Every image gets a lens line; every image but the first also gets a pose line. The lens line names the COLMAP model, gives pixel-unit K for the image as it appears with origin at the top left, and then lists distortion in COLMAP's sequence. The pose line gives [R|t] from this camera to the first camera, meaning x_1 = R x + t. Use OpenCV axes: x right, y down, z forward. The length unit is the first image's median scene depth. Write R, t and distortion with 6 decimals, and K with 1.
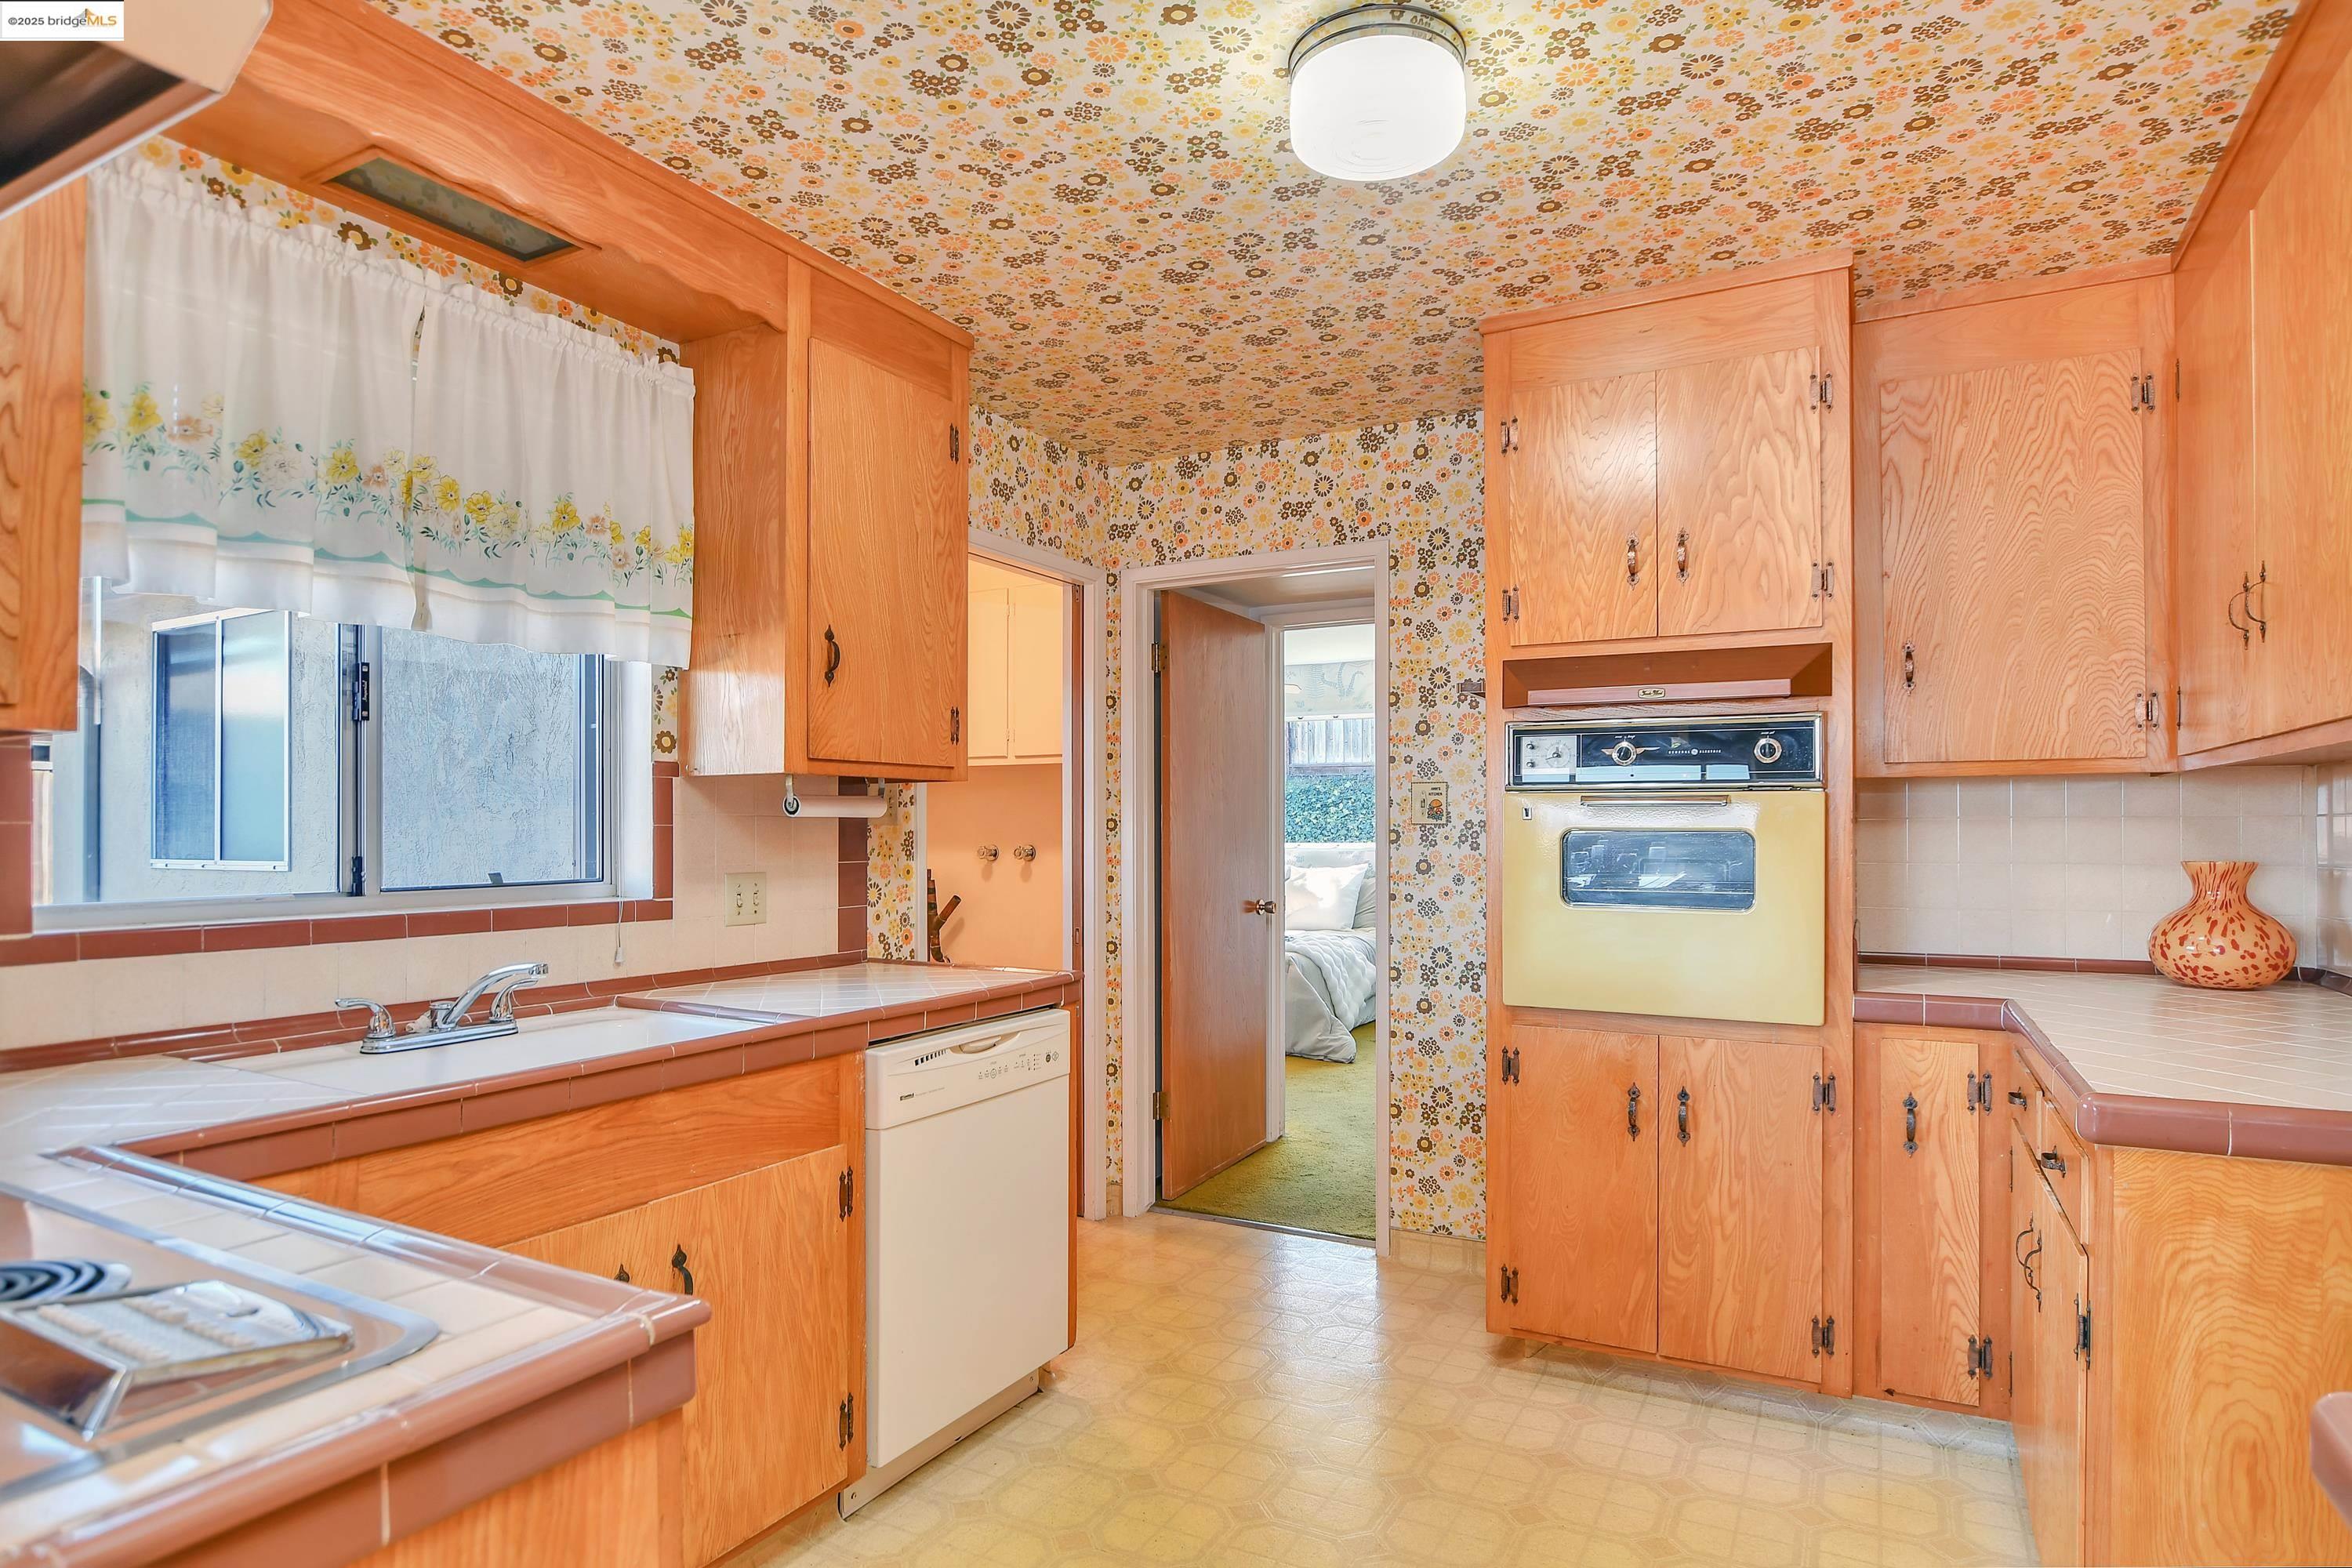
lens RADIAL K [[1272.3, 0, 1188.6], [0, 1272.3, 828.4], [0, 0, 1]] dist [-0.021982, -0.001275]
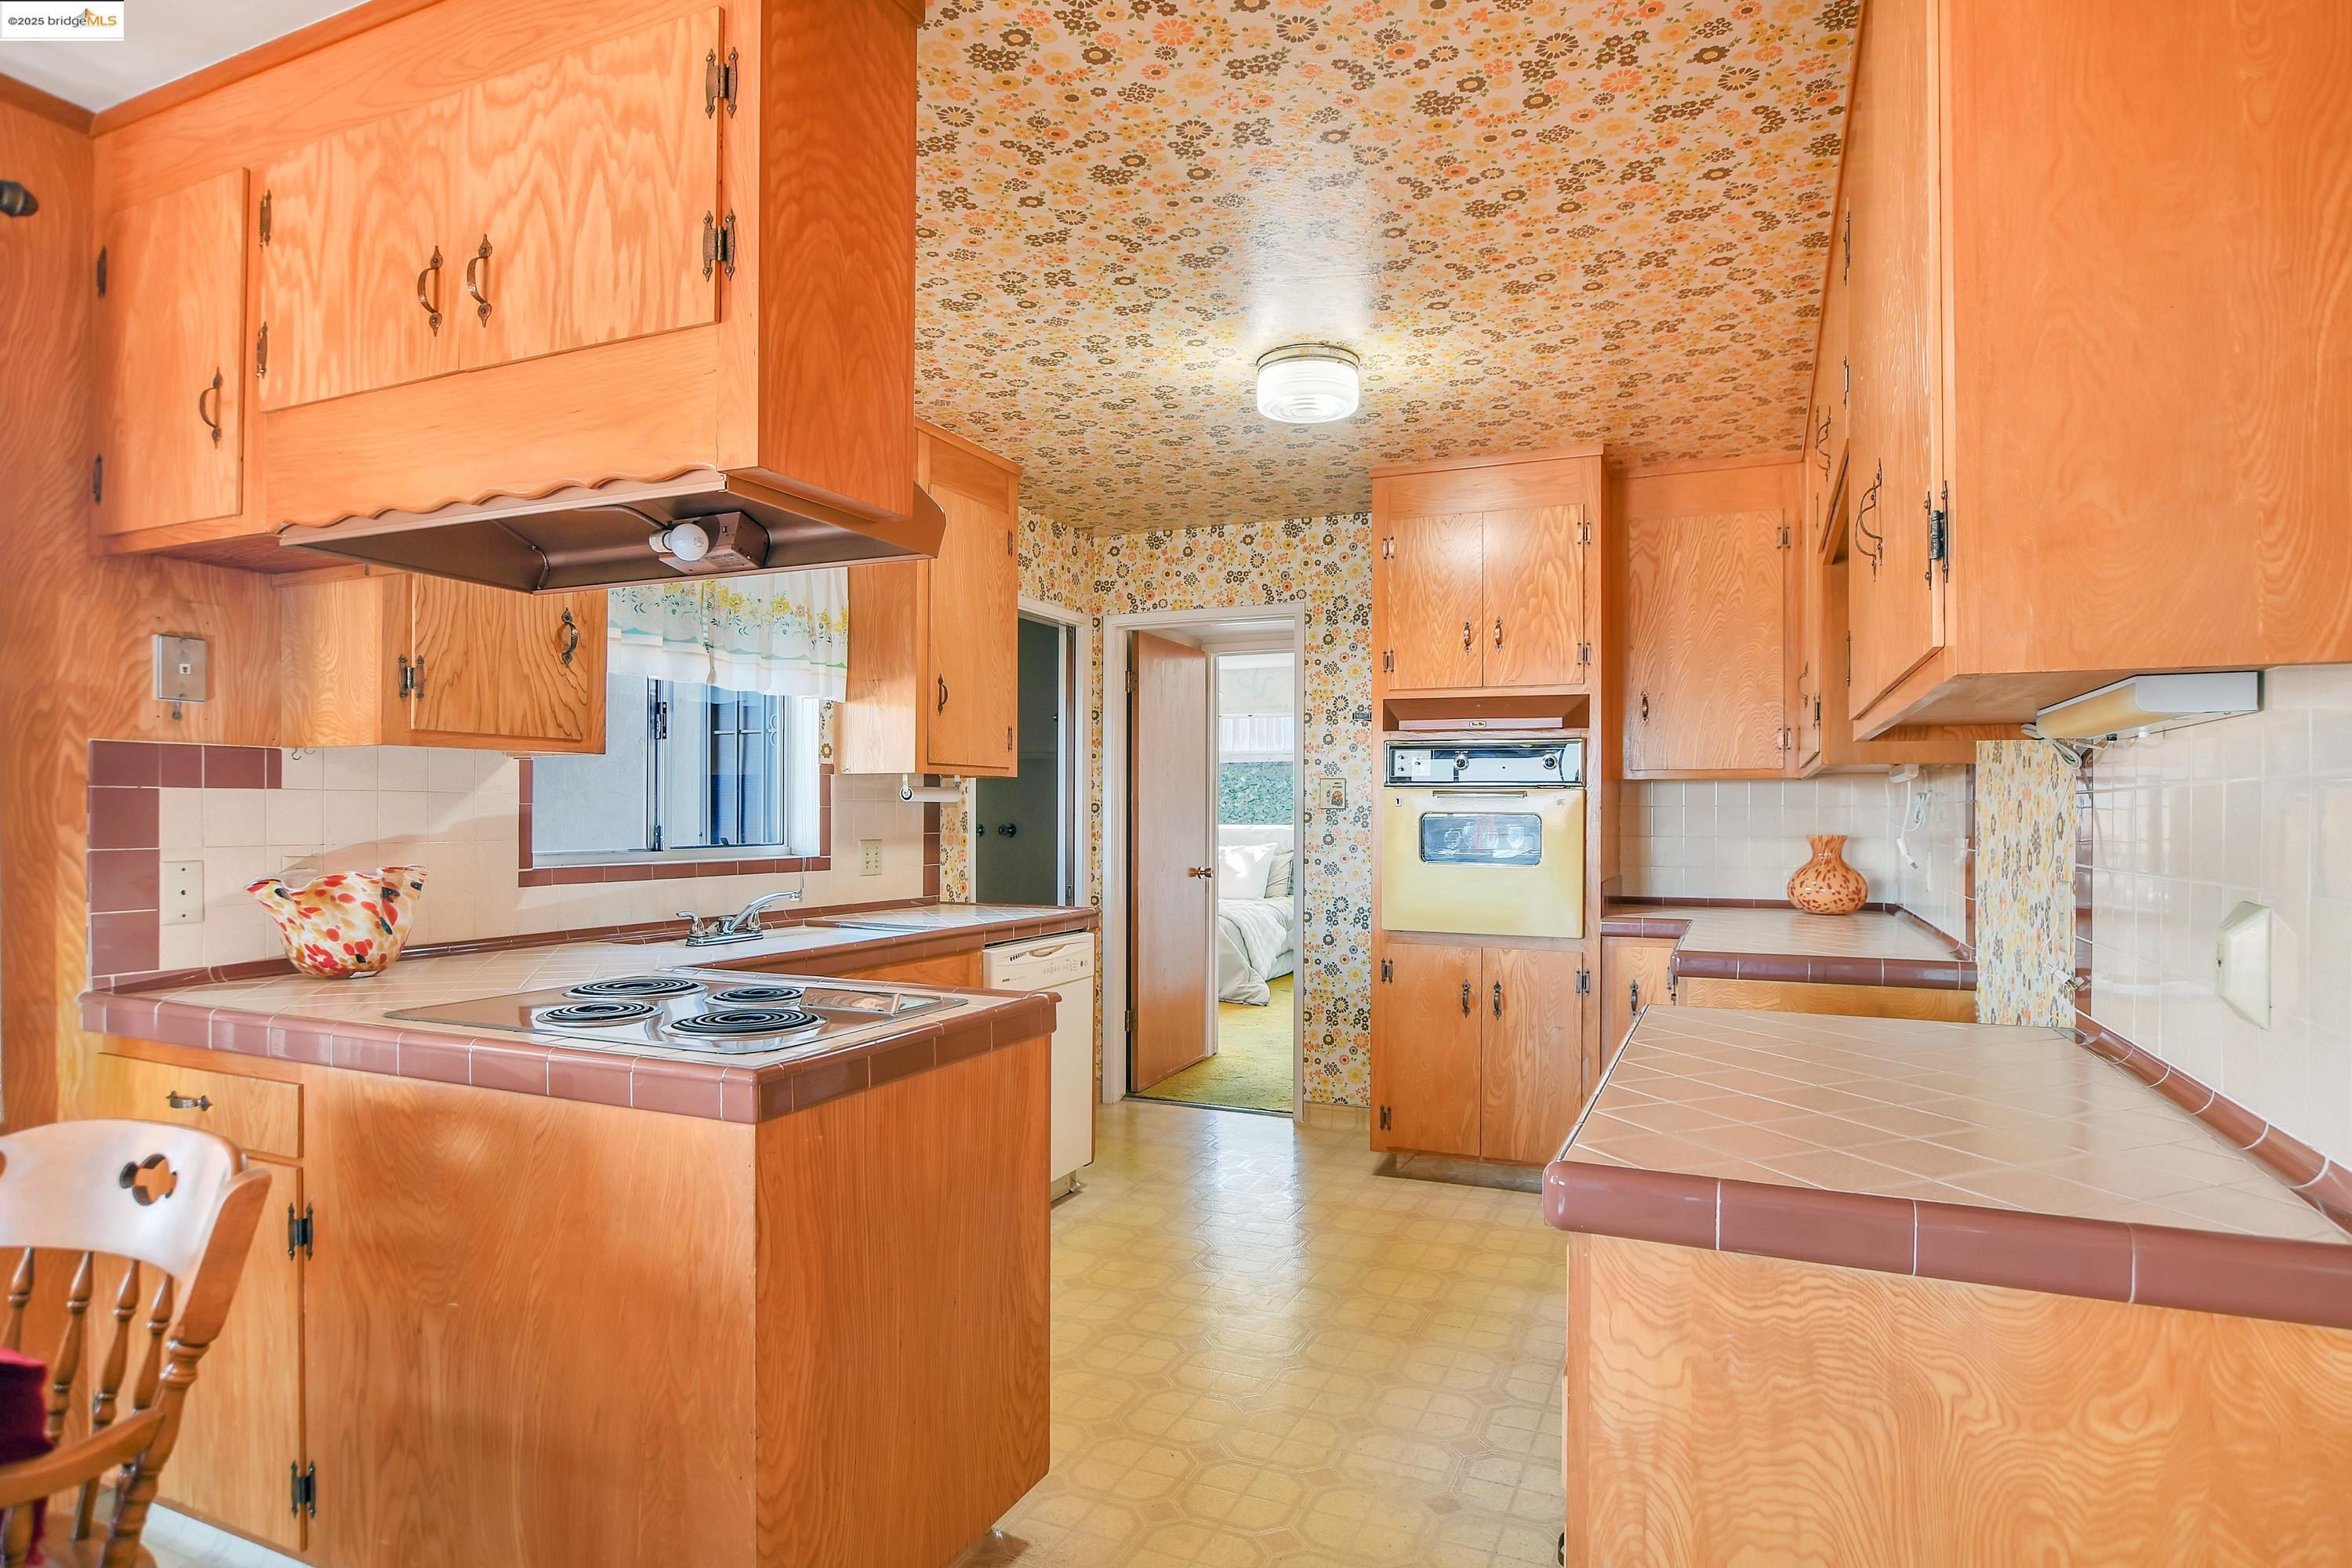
lens RADIAL K [[1272.3, 0, 1194.6], [0, 1272.3, 814.4], [0, 0, 1]] dist [-0.021982, -0.001275]
pose [[0.996575, 0.004796, 0.082552, -0.100031], [-0.004952, 0.999986, 0.001688, 0.001647], [-0.082543, -0.002091, 0.996585, -0.491331]]
